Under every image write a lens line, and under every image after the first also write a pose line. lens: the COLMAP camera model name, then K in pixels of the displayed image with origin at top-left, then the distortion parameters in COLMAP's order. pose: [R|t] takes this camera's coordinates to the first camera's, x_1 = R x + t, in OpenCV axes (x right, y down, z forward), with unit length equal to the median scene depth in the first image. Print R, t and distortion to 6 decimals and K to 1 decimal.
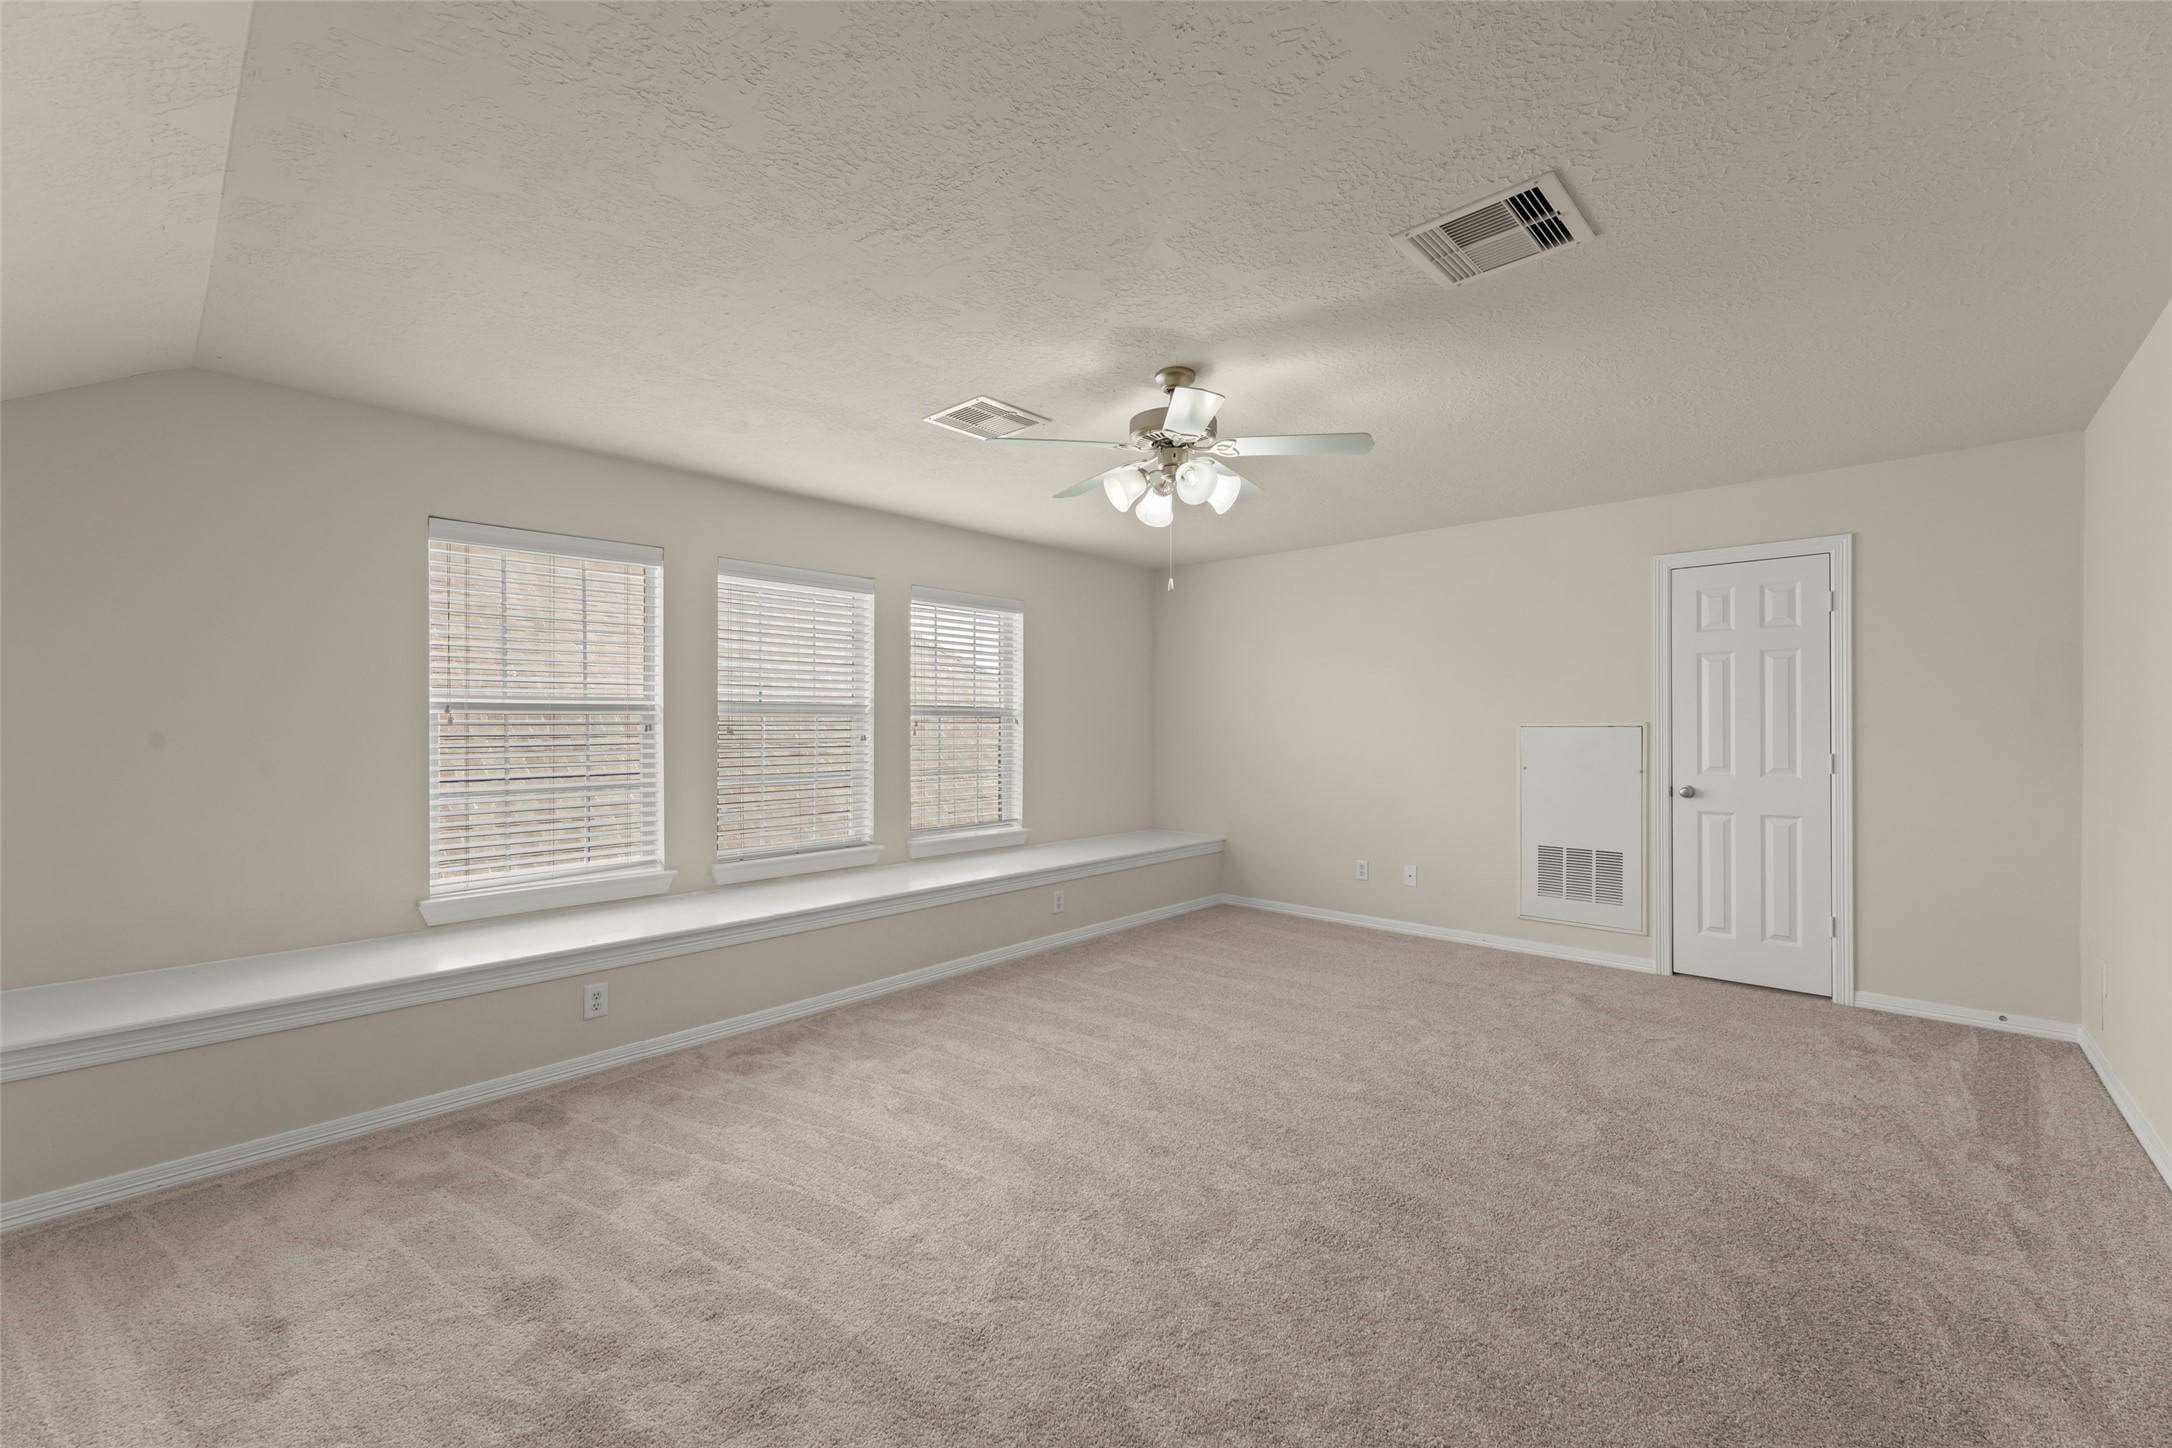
lens RADIAL K [[884.0, 0, 1094.3], [0, 884.0, 728.5], [0, 0, 1]] dist [-0.000342, -0.000322]
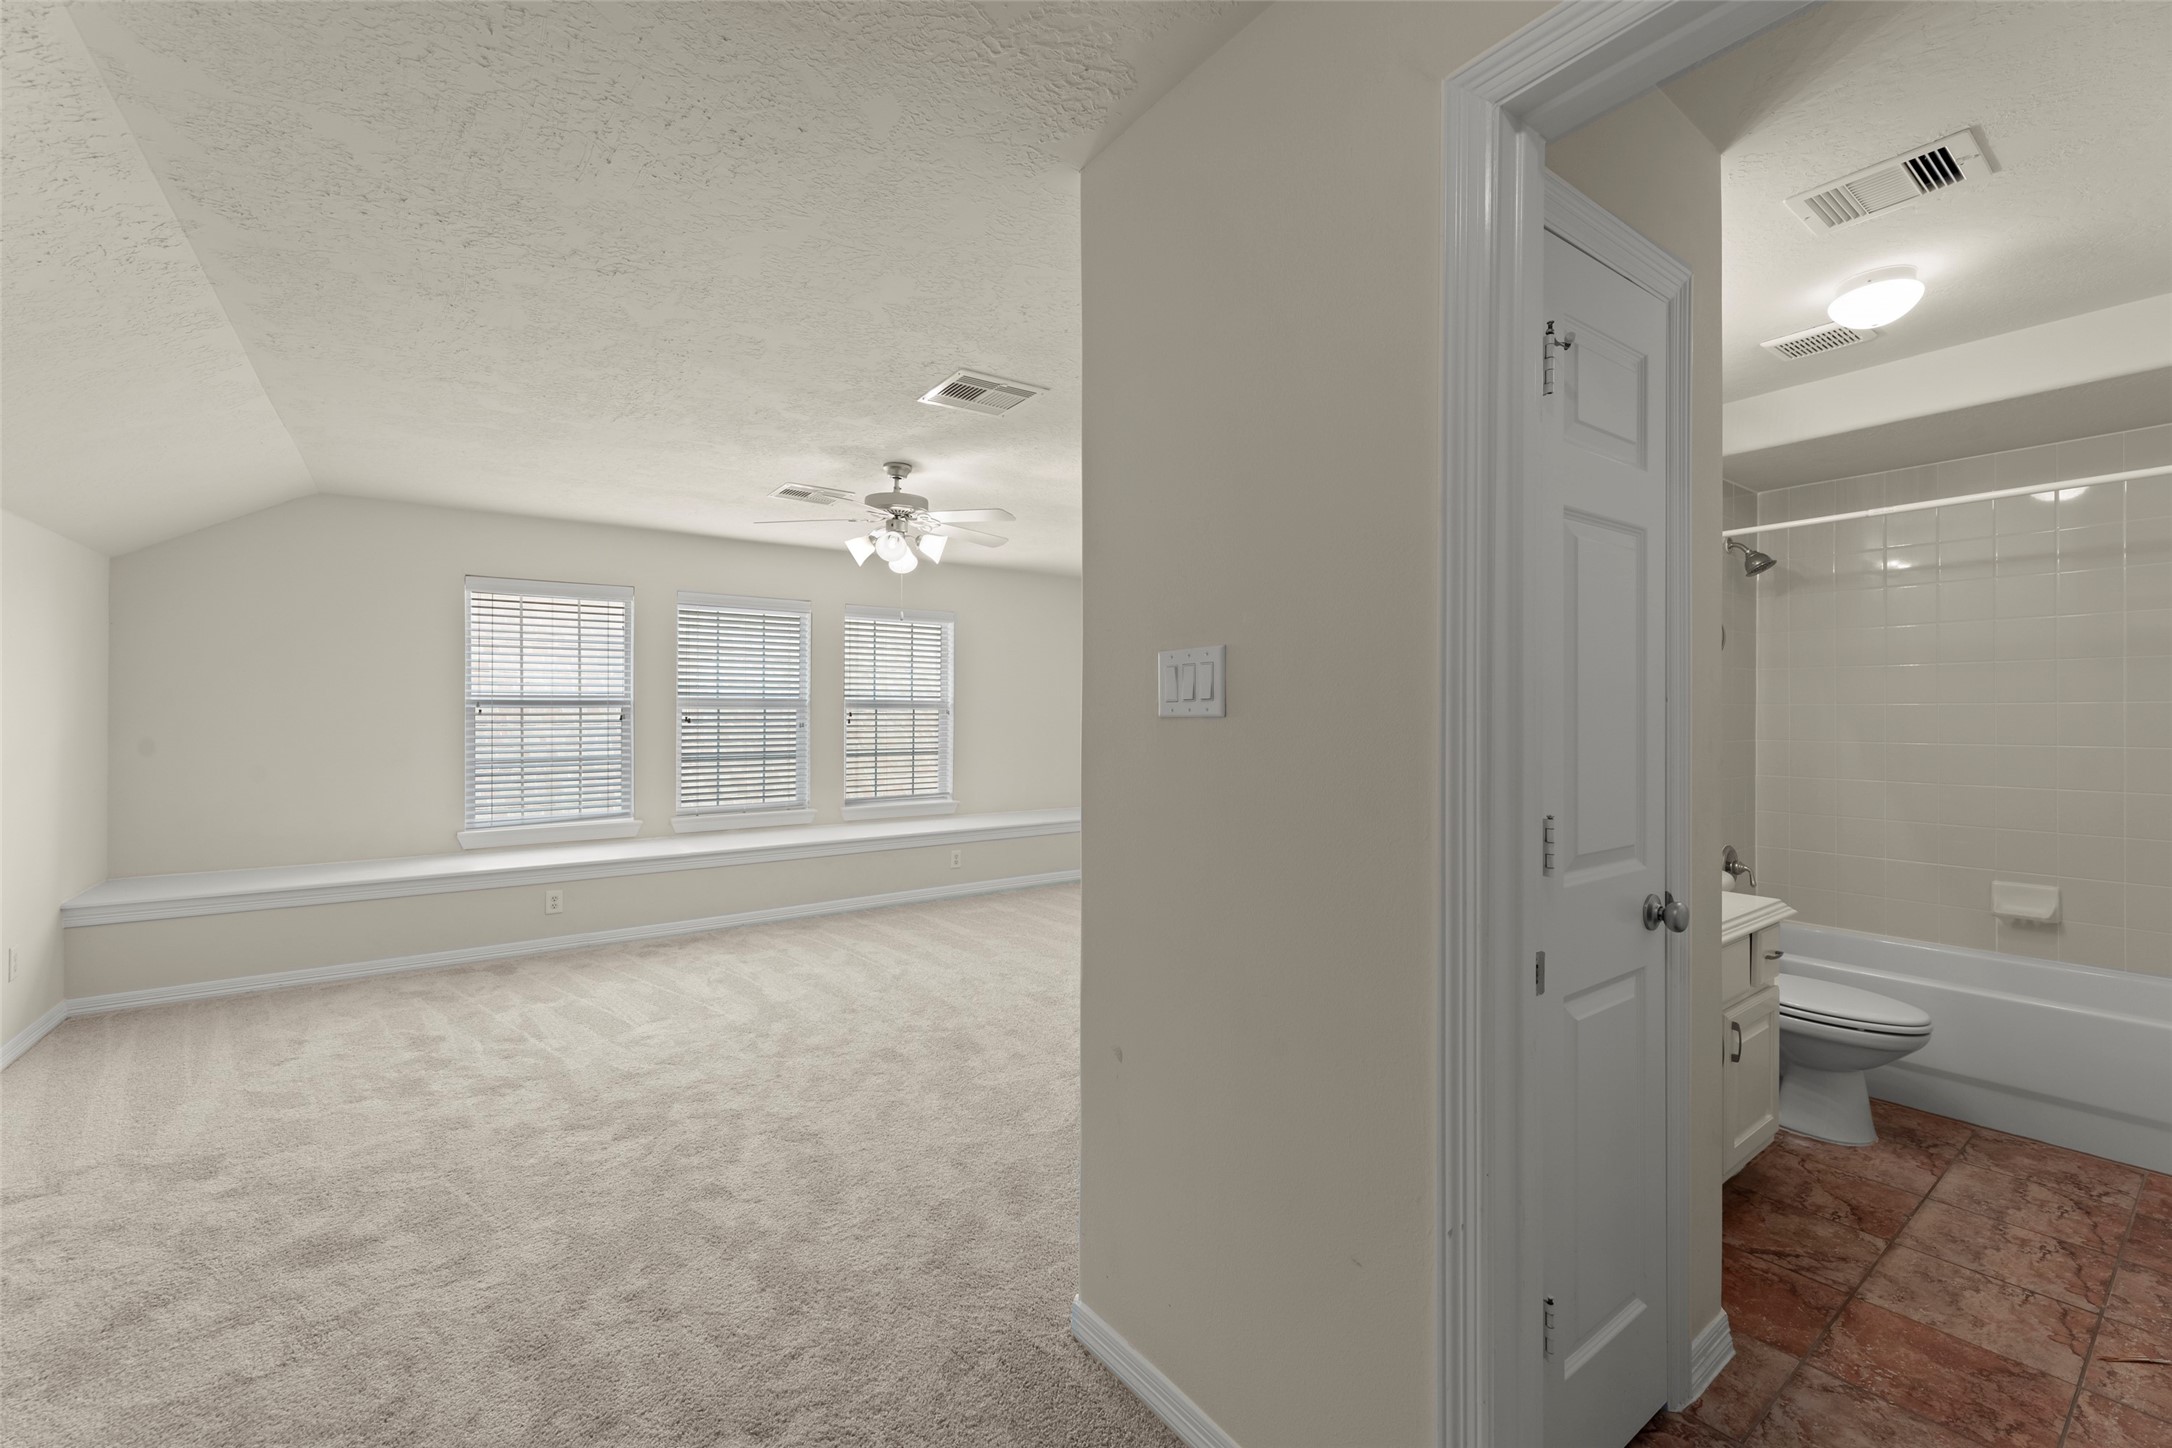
lens RADIAL K [[907.4, 0, 1106.9], [0, 907.4, 717.6], [0, 0, 1]] dist [0.000299, 0.000187]
pose [[0.981976, 0.004743, -0.188945, 0.649613], [-0.004510, 0.999988, 0.001663, -0.007204], [0.188951, -0.000781, 0.981986, -0.325212]]
